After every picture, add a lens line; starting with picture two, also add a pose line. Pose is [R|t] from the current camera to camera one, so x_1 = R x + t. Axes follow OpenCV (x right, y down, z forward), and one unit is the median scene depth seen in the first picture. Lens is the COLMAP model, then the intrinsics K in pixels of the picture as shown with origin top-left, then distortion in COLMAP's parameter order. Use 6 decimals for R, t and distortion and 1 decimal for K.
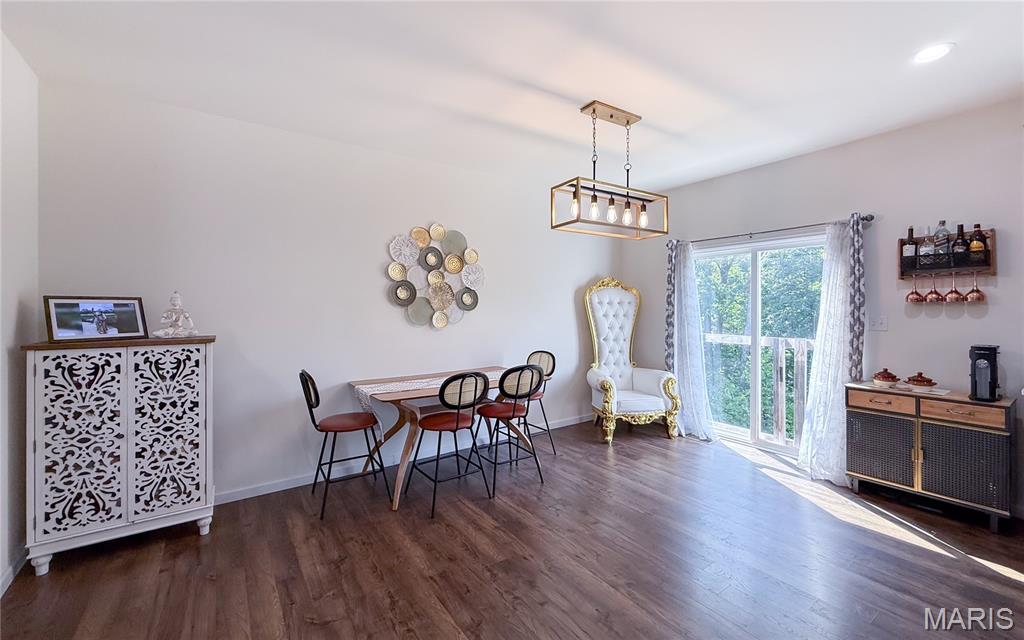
lens RADIAL K [[422.7, 0, 514.1], [0, 422.7, 305.2], [0, 0, 1]] dist [-0.000507, -0.000279]
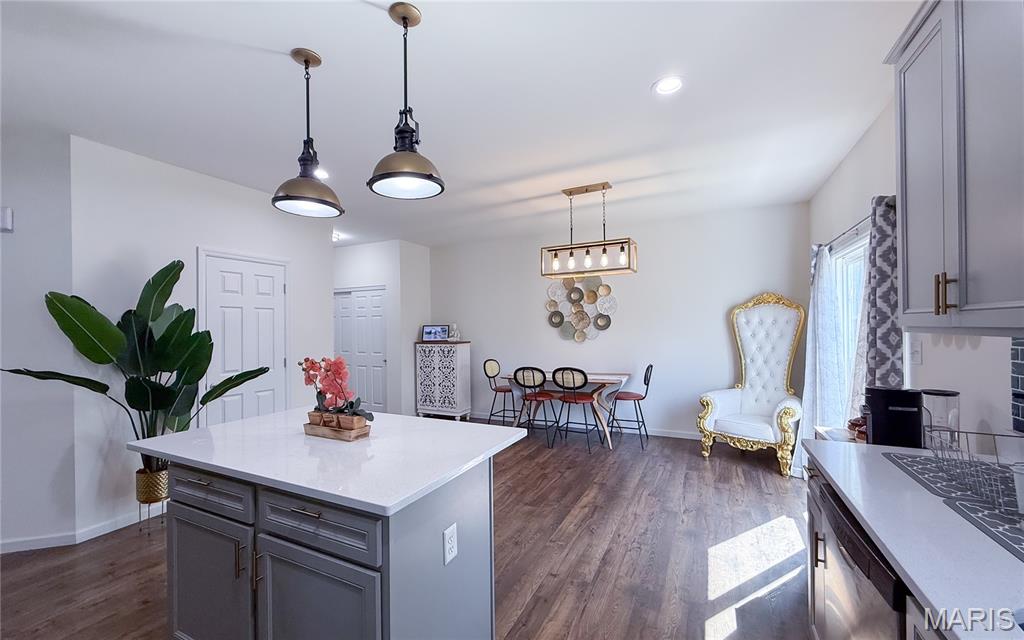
lens RADIAL K [[412.8, 0, 507.5], [0, 412.8, 326.7], [0, 0, 1]] dist [-0.000529, -0.000050]
pose [[0.471419, -0.000850, -0.881909, 1.240058], [0.016970, 0.999823, 0.008108, -0.019099], [0.881746, -0.018789, 0.471350, 0.127153]]
